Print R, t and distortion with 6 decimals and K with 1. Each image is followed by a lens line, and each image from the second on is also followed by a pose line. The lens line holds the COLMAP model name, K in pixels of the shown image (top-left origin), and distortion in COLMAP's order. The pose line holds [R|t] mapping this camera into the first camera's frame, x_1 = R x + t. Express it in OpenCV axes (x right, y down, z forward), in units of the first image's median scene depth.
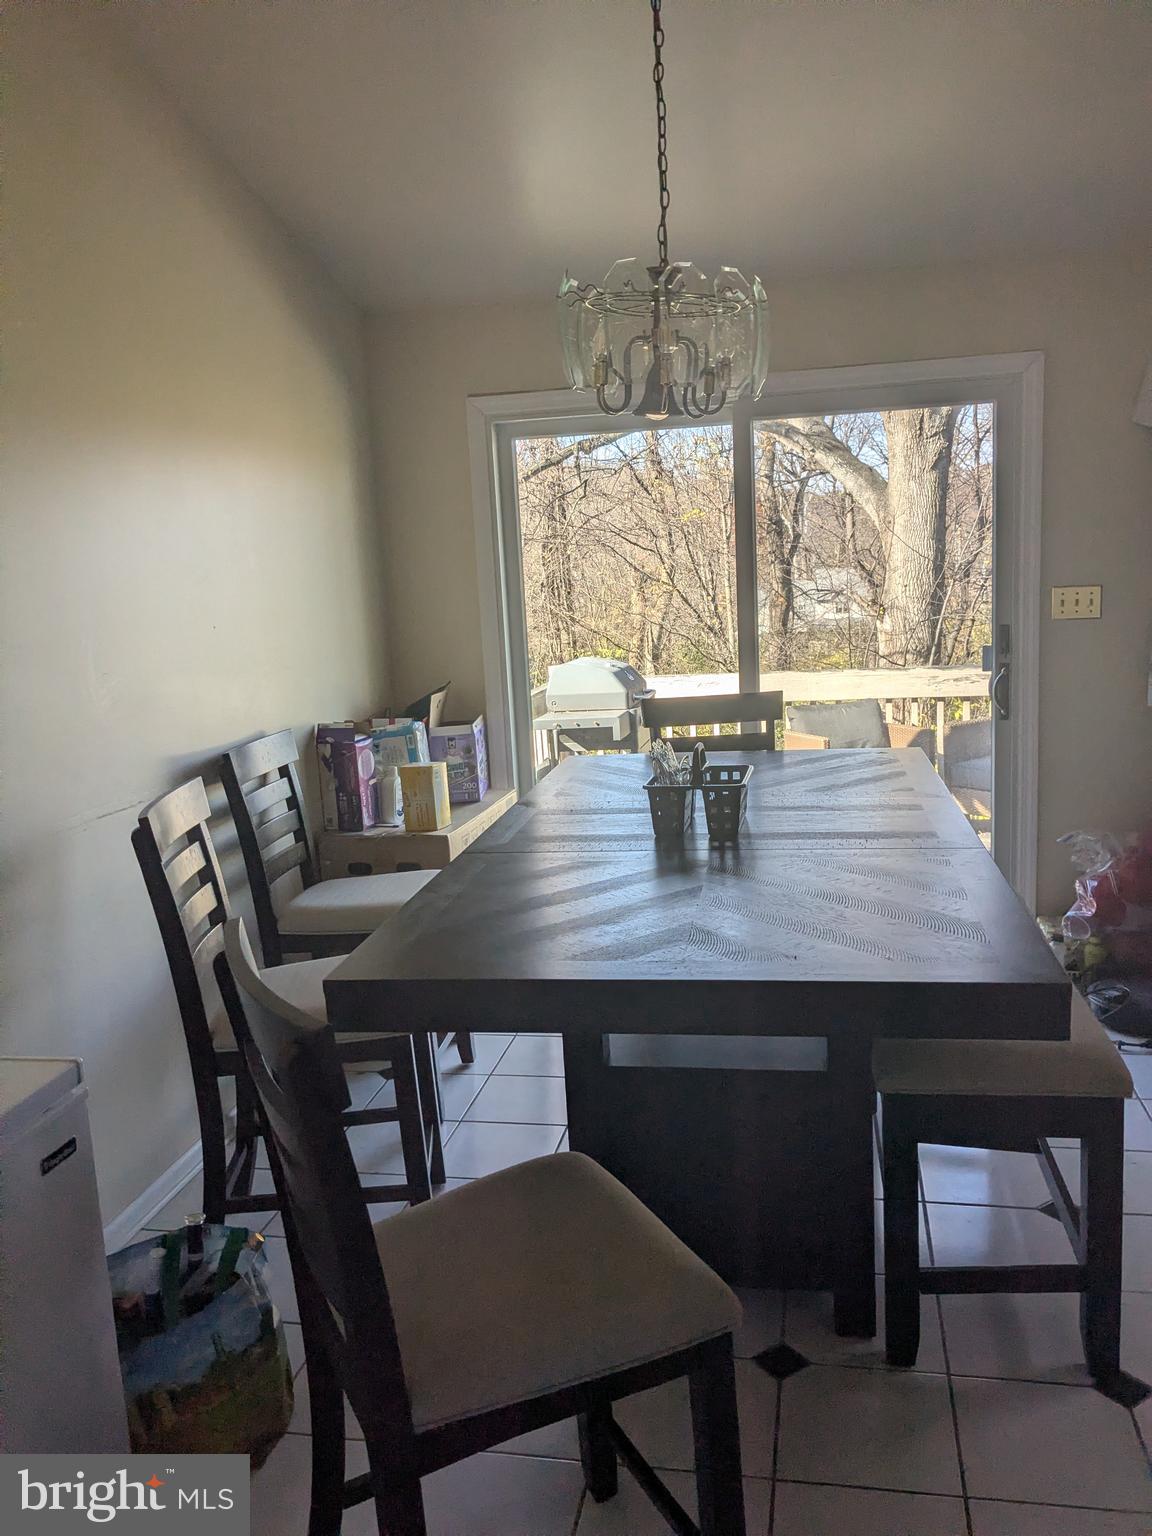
lens RADIAL K [[1225.9, 0, 576.0], [0, 1225.9, 768.0], [0, 0, 1]] dist [-0.001500, -0.001274]
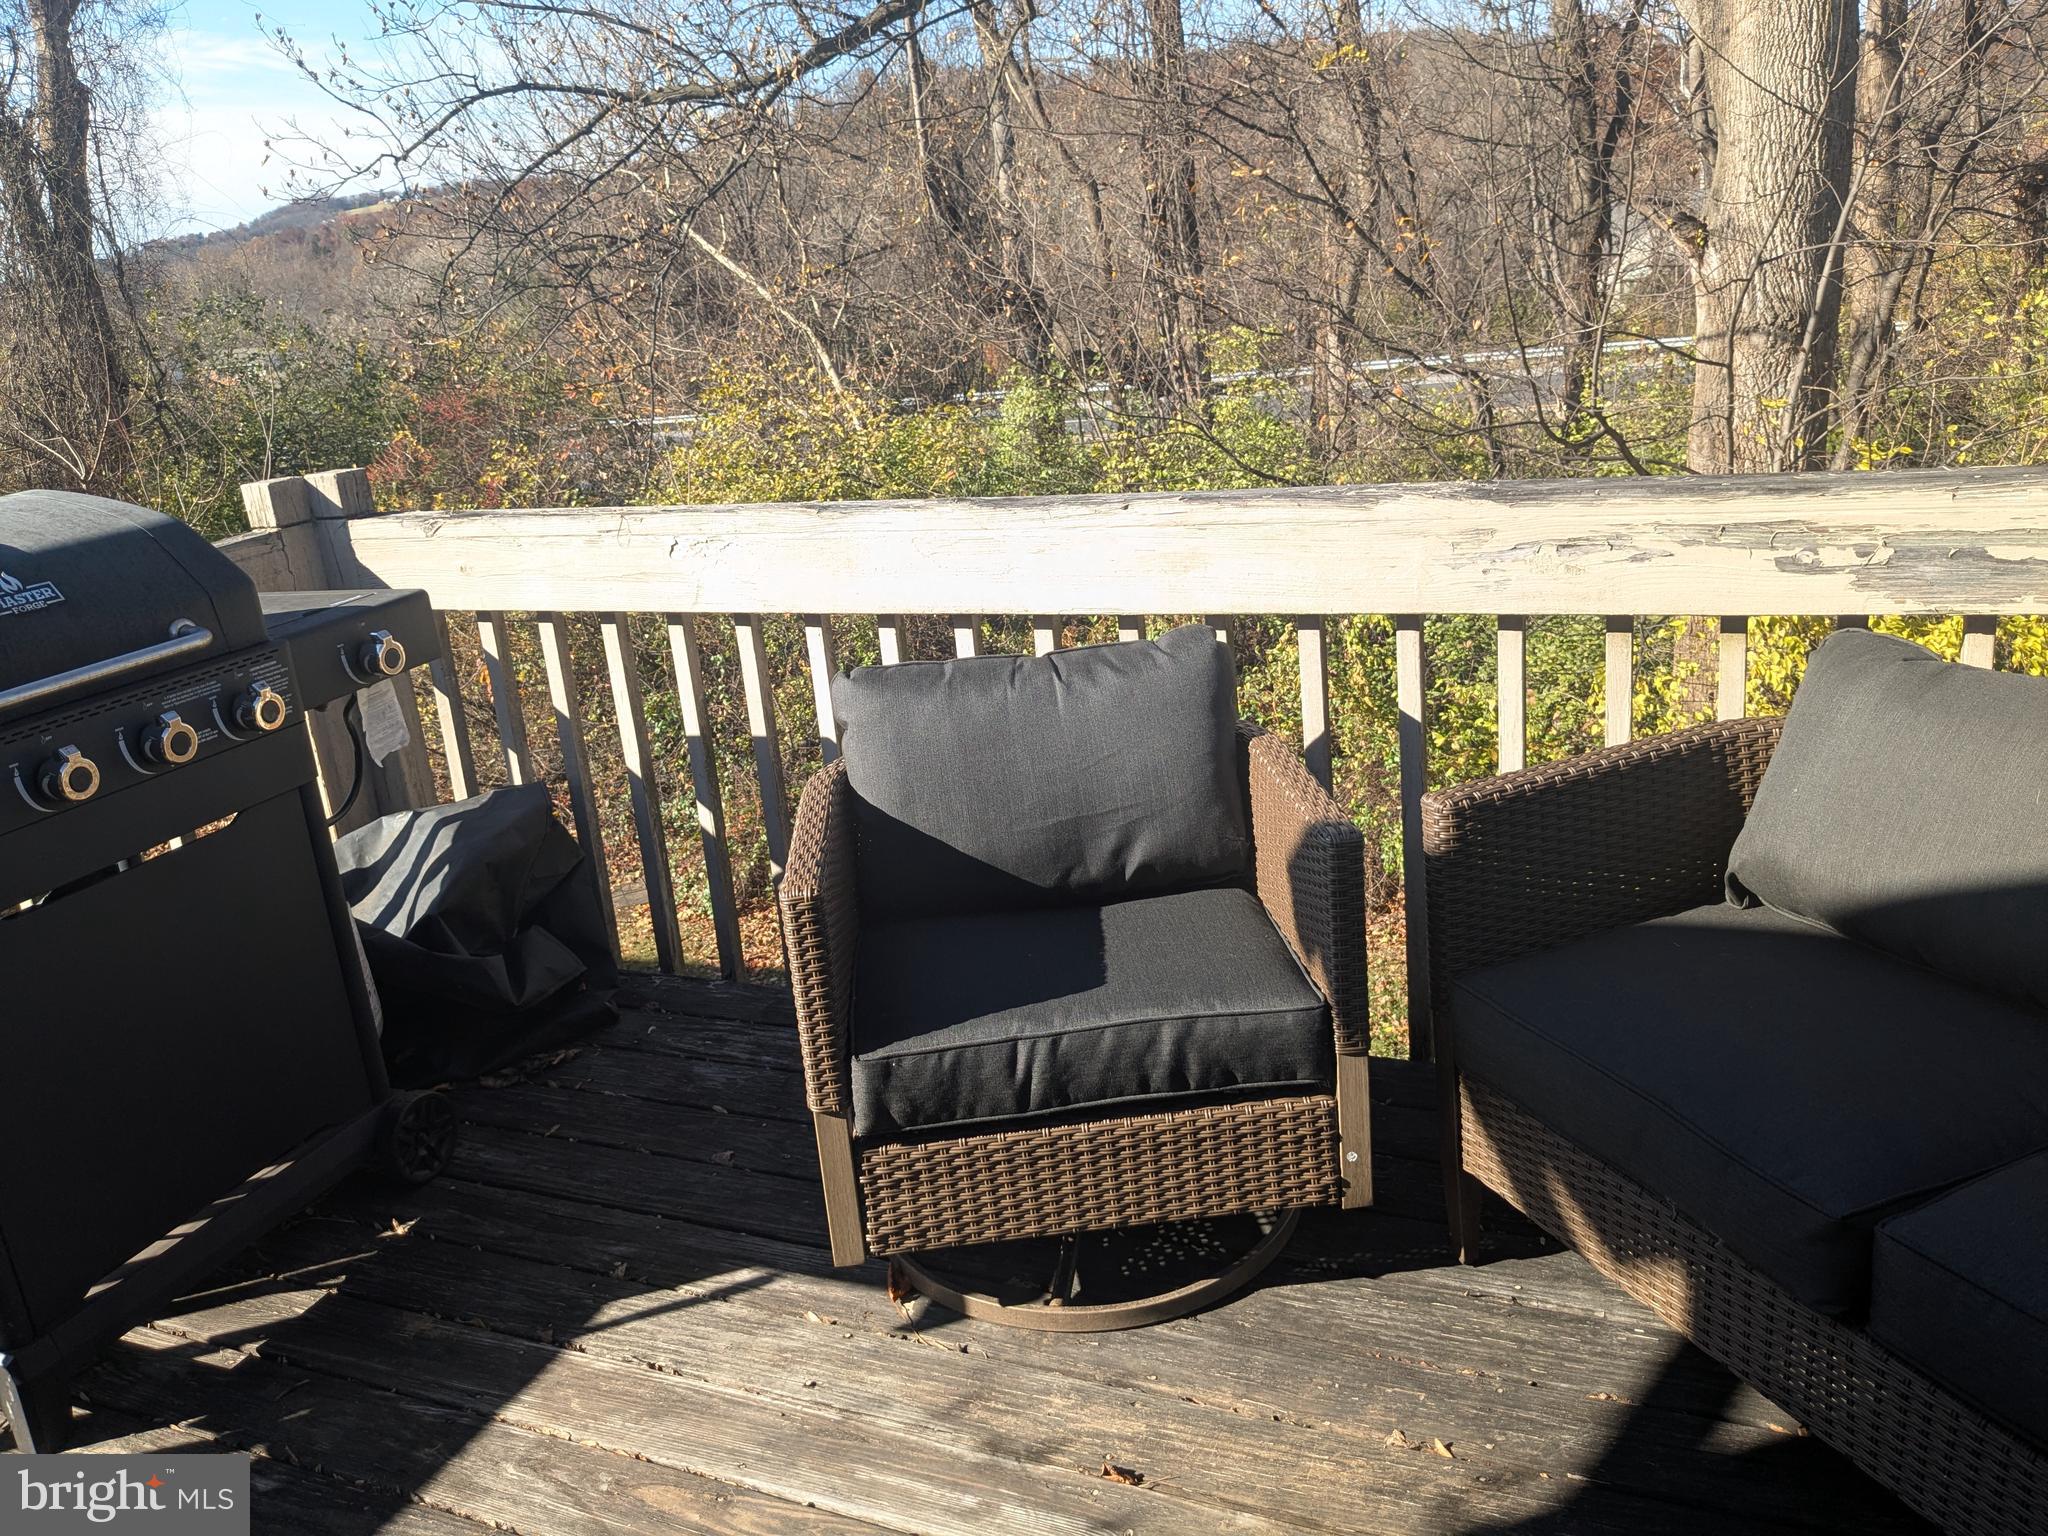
lens RADIAL K [[1634.5, 0, 1024.0], [0, 1634.5, 768.0], [0, 0, 1]] dist [-0.001500, -0.001274]
pose [[0.979151, 0.031281, -0.200711, 0.131231], [0.004636, 0.984374, 0.176032, -0.041561], [0.203081, -0.173292, 0.963705, 0.321673]]
